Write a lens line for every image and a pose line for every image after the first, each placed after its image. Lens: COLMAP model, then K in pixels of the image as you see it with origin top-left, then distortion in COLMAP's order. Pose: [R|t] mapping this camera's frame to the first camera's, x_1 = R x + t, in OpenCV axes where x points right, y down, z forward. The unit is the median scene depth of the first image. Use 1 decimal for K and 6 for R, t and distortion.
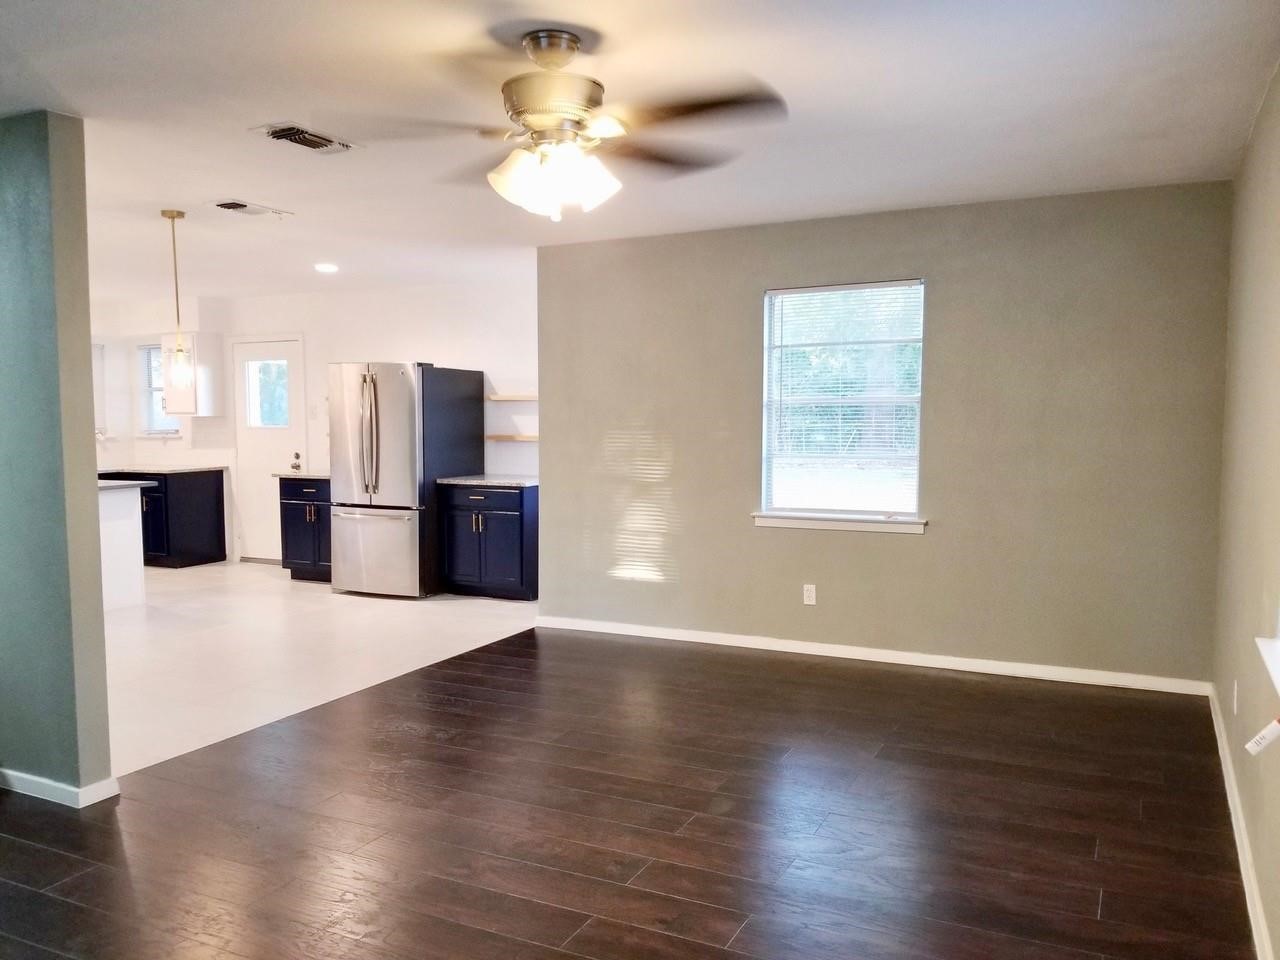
lens RADIAL K [[993.8, 0, 663.8], [0, 993.8, 486.7], [0, 0, 1]] dist [0.111215, -0.250173]
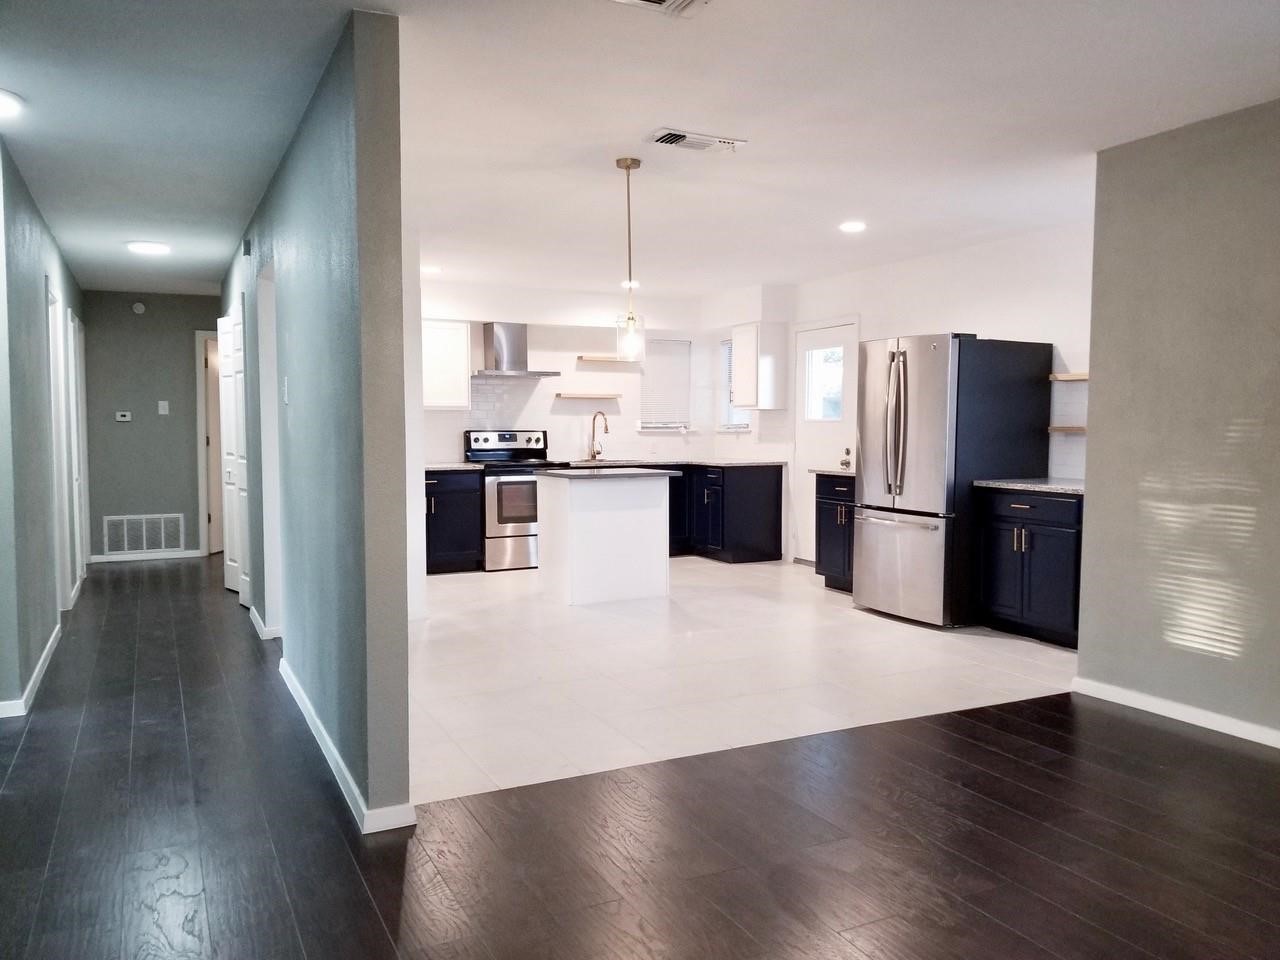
lens RADIAL K [[993.8, 0, 663.8], [0, 993.8, 486.7], [0, 0, 1]] dist [0.111215, -0.250173]
pose [[0.794384, 0.041910, -0.605969, 0.056487], [-0.048540, 0.998806, 0.005446, 0.004678], [0.605474, 0.025088, 0.795470, 0.213627]]
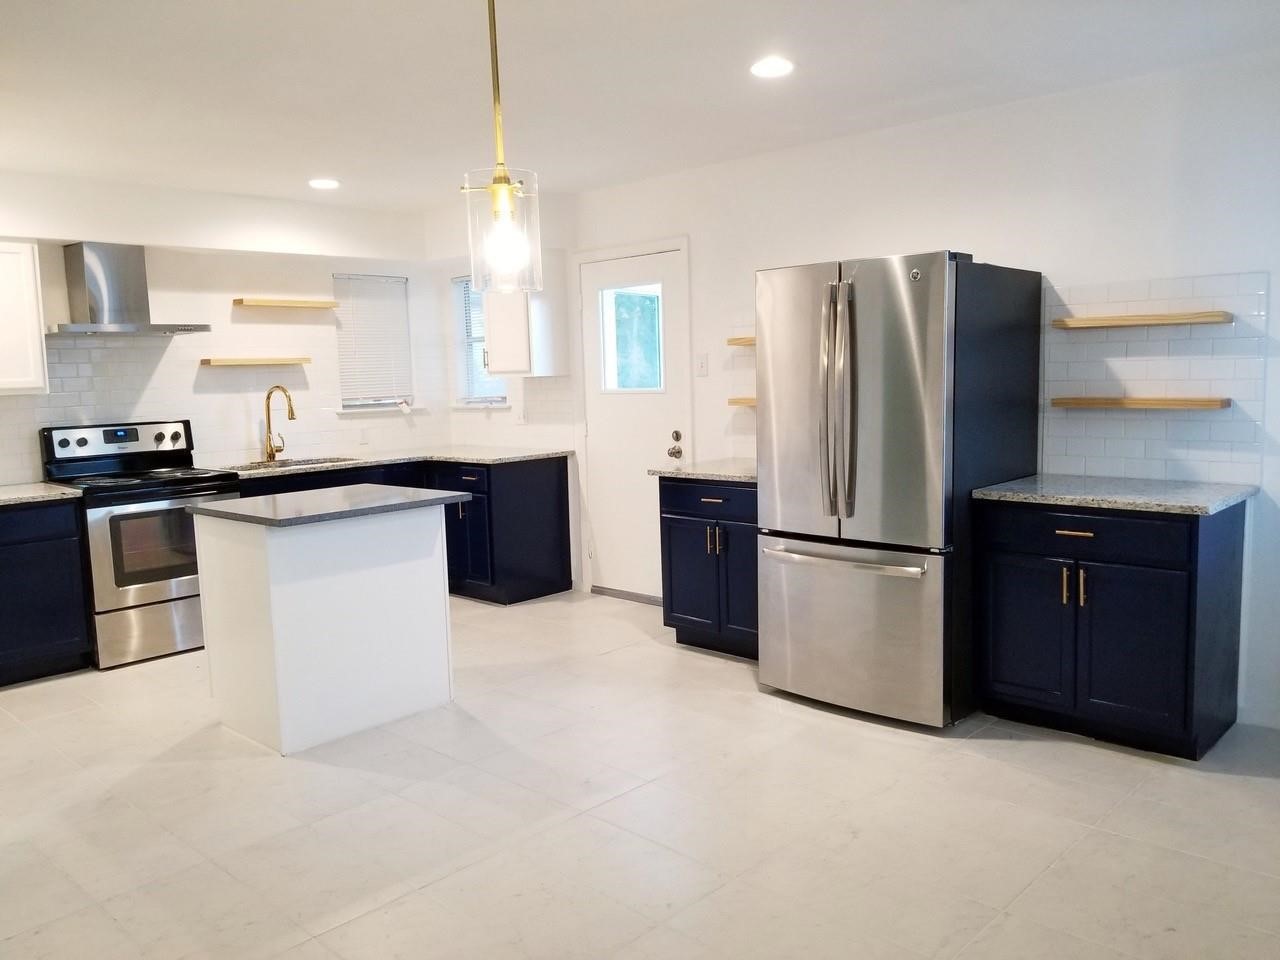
lens RADIAL K [[994.9, 0, 645.1], [0, 994.9, 476.2], [0, 0, 1]] dist [0.069898, -0.125113]
pose [[0.951361, 0.007075, -0.307996, -0.221260], [0.003953, 0.999374, 0.035167, -0.031401], [0.308051, -0.034674, 0.950738, 0.462239]]
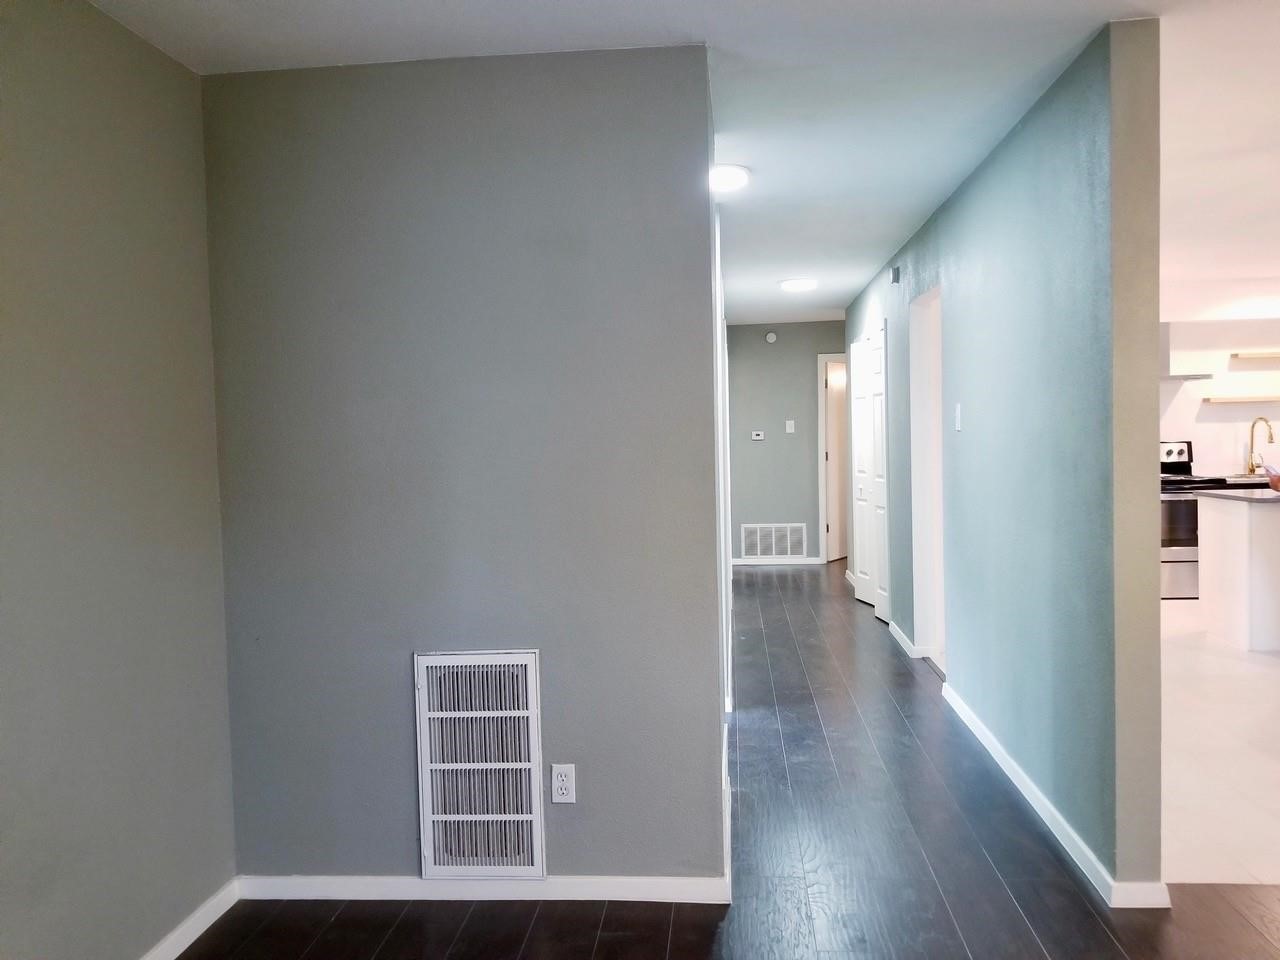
lens RADIAL K [[994.9, 0, 645.1], [0, 994.9, 476.2], [0, 0, 1]] dist [0.069898, -0.125113]
pose [[0.353111, 0.036376, -0.934874, 0.004778], [-0.047781, 0.998641, 0.020810, -0.006781], [0.934360, 0.037321, 0.354370, 0.168236]]
